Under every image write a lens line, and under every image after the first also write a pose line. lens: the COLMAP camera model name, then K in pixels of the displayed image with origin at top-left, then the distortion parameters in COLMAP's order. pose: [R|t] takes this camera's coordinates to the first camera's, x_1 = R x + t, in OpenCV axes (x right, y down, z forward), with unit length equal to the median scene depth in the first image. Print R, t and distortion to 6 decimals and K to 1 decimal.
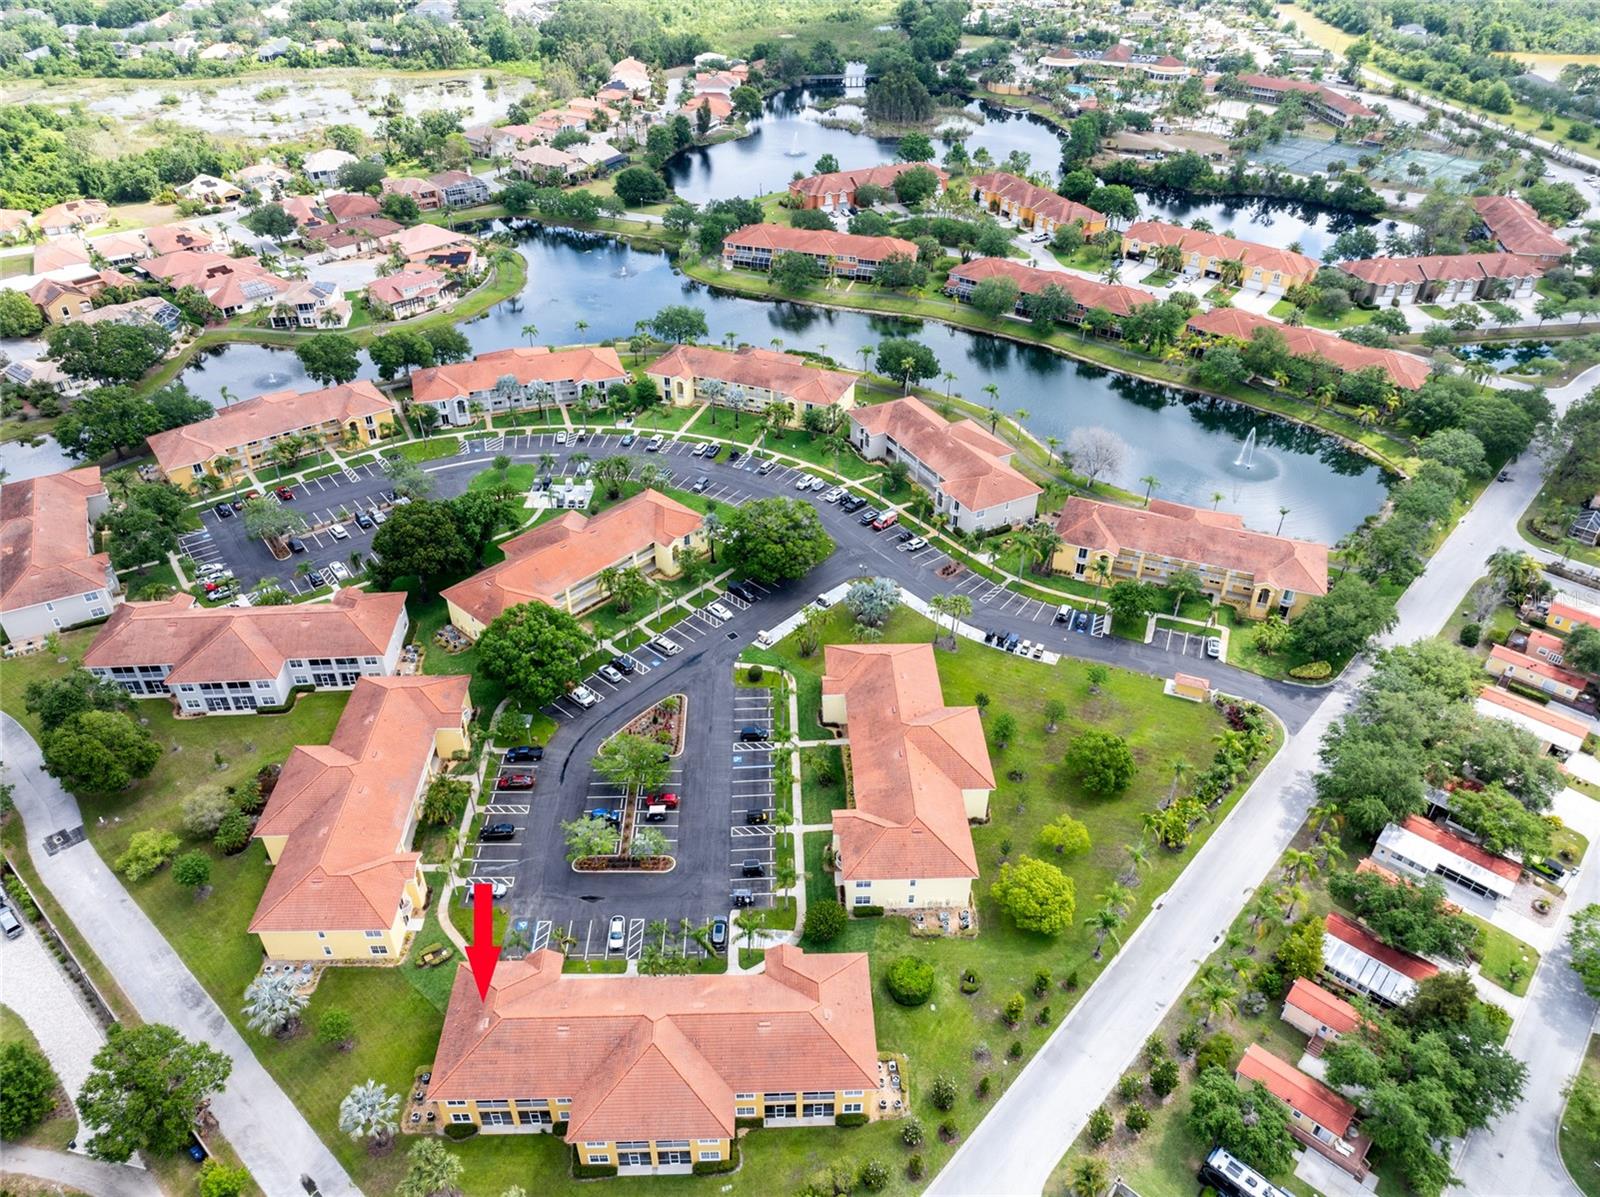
lens RADIAL K [[1131.4, 0, 806.5], [0, 1131.4, 586.9], [0, 0, 1]] dist [-0.034042, 0.022970]
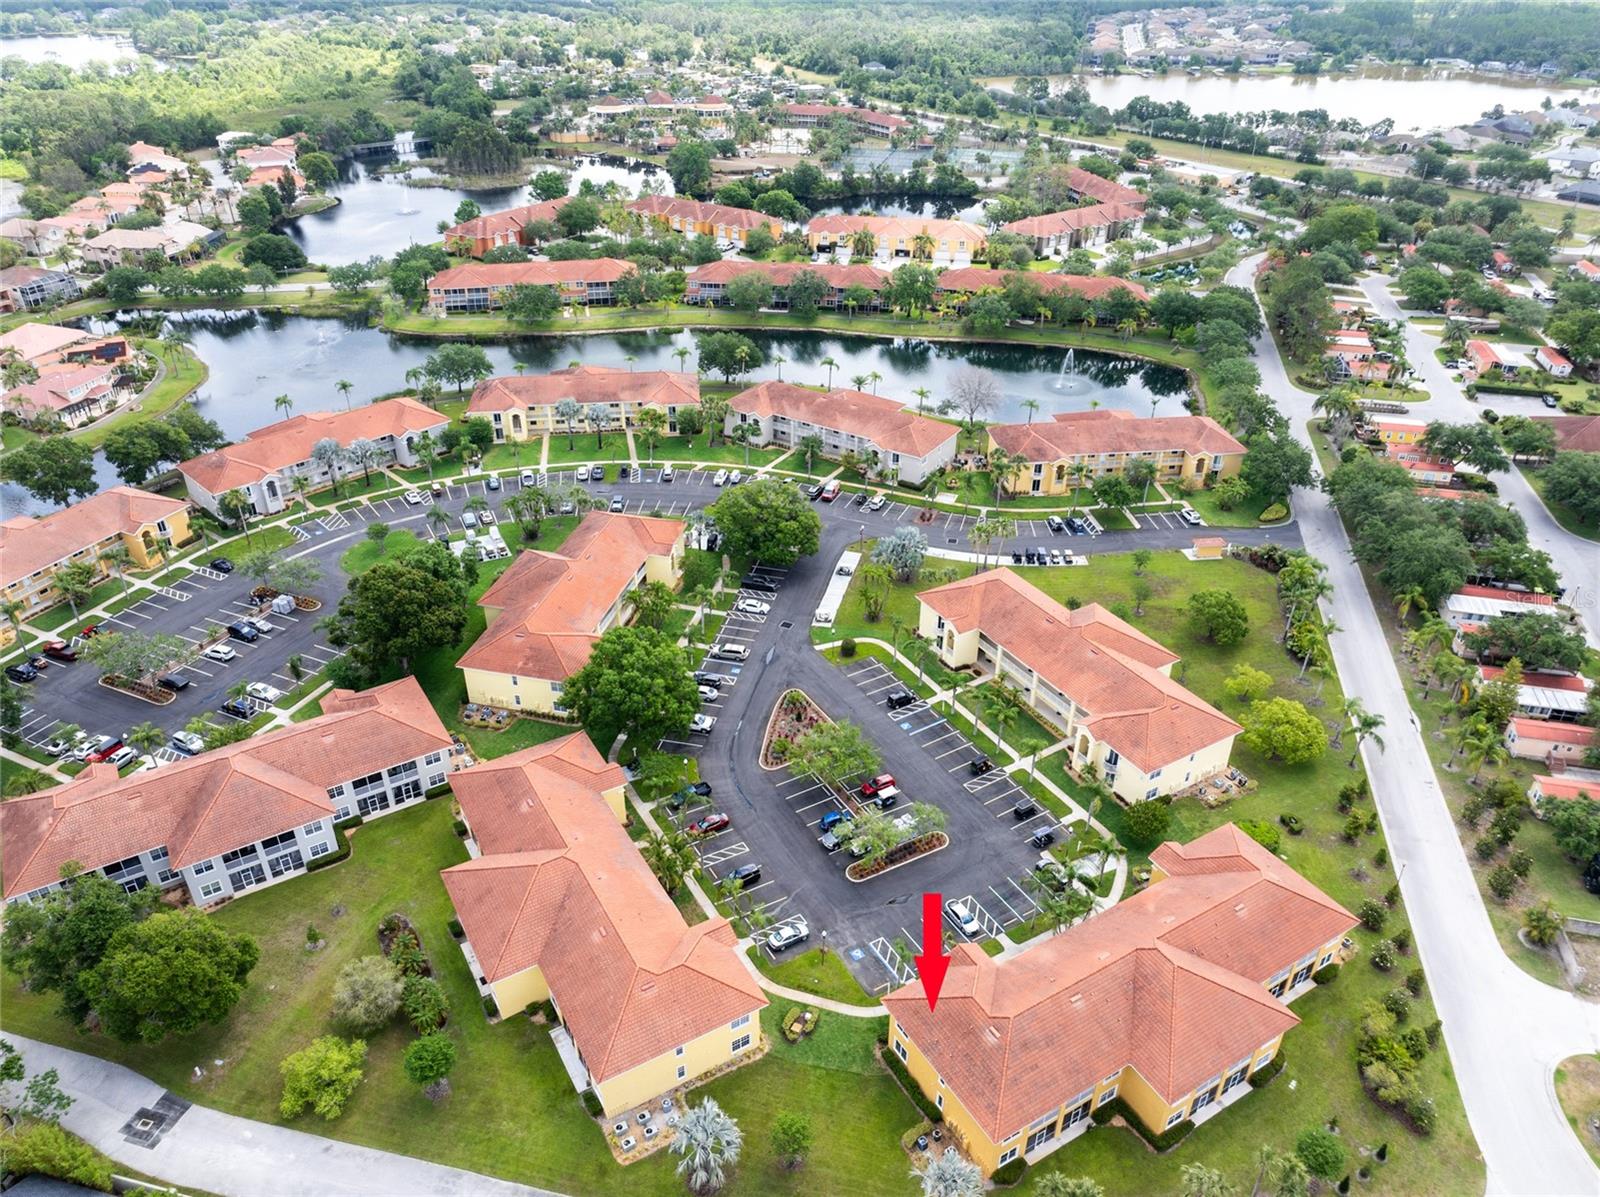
lens RADIAL K [[1131.4, 0, 806.5], [0, 1131.4, 586.9], [0, 0, 1]] dist [-0.034042, 0.022970]
pose [[0.877413, -0.246357, 0.411648, -0.305621], [0.276322, 0.960965, -0.013866, 0.022909], [-0.392163, 0.125914, 0.911238, 0.122624]]
